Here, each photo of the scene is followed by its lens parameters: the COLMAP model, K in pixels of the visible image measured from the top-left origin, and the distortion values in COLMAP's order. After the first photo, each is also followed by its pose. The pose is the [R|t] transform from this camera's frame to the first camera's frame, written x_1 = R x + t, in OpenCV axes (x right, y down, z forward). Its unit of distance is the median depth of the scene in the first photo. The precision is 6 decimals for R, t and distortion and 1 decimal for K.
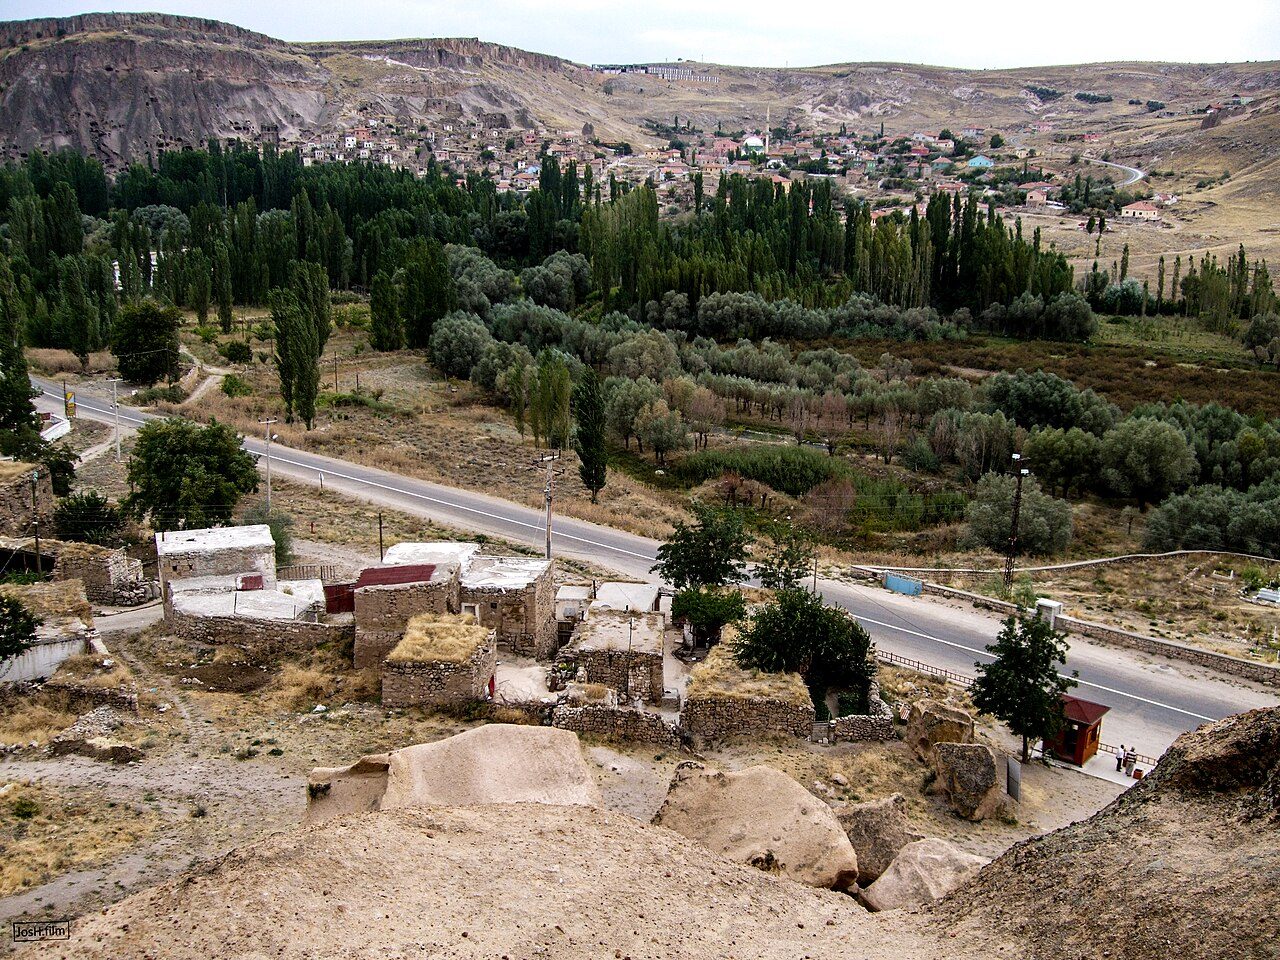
lens RADIAL K [[1404.3, 0, 640.0], [0, 1404.3, 480.0], [0, 0, 1]] dist [-0.115365, 0.200187]
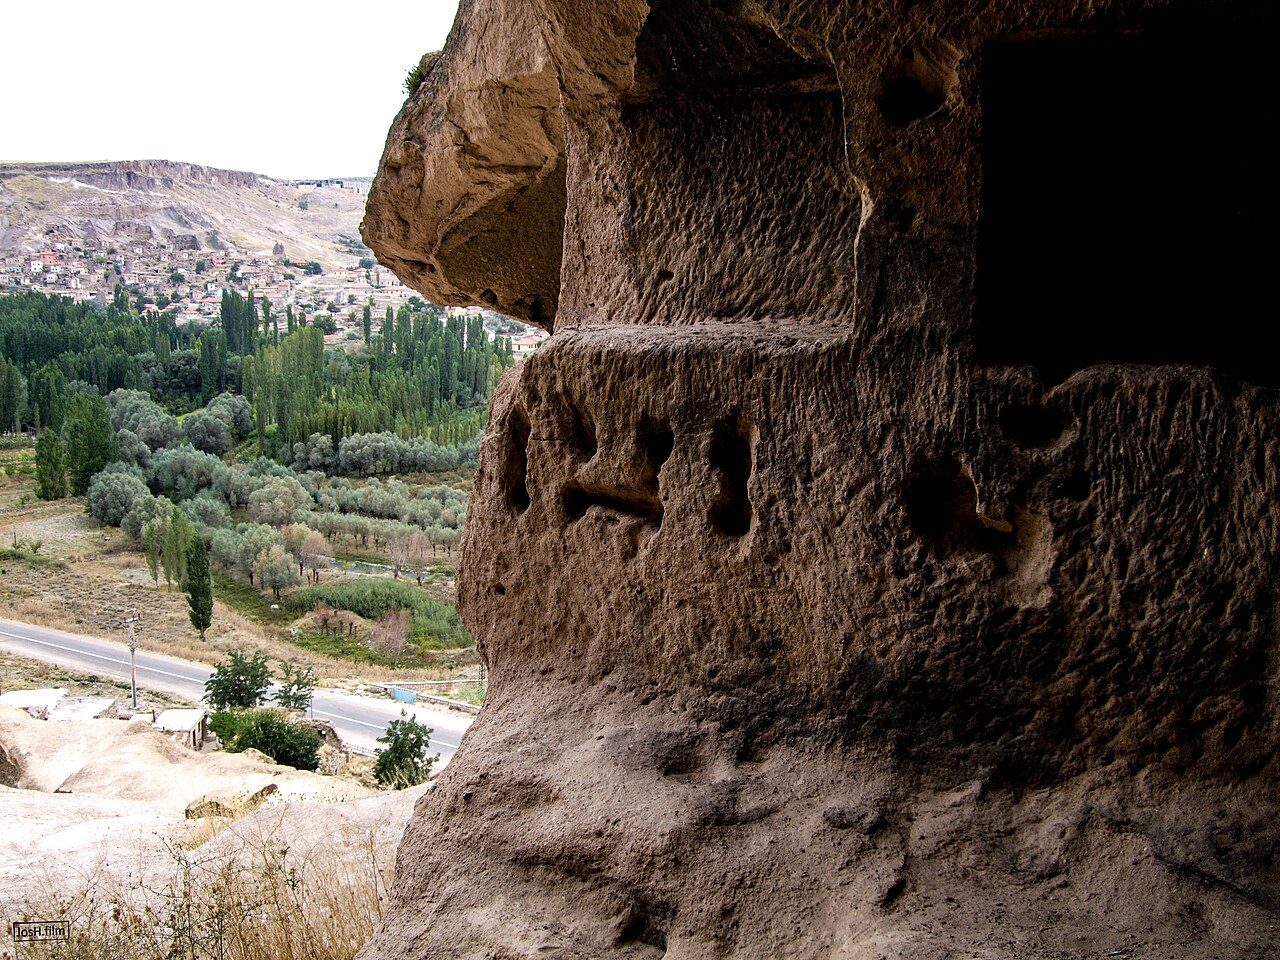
lens RADIAL K [[1404.3, 0, 640.0], [0, 1404.3, 480.0], [0, 0, 1]] dist [-0.115365, 0.200187]
pose [[0.980352, -0.036473, 0.193857, 0.047111], [0.048994, 0.996984, -0.060191, -0.013188], [-0.191077, 0.068506, 0.979182, -0.125259]]
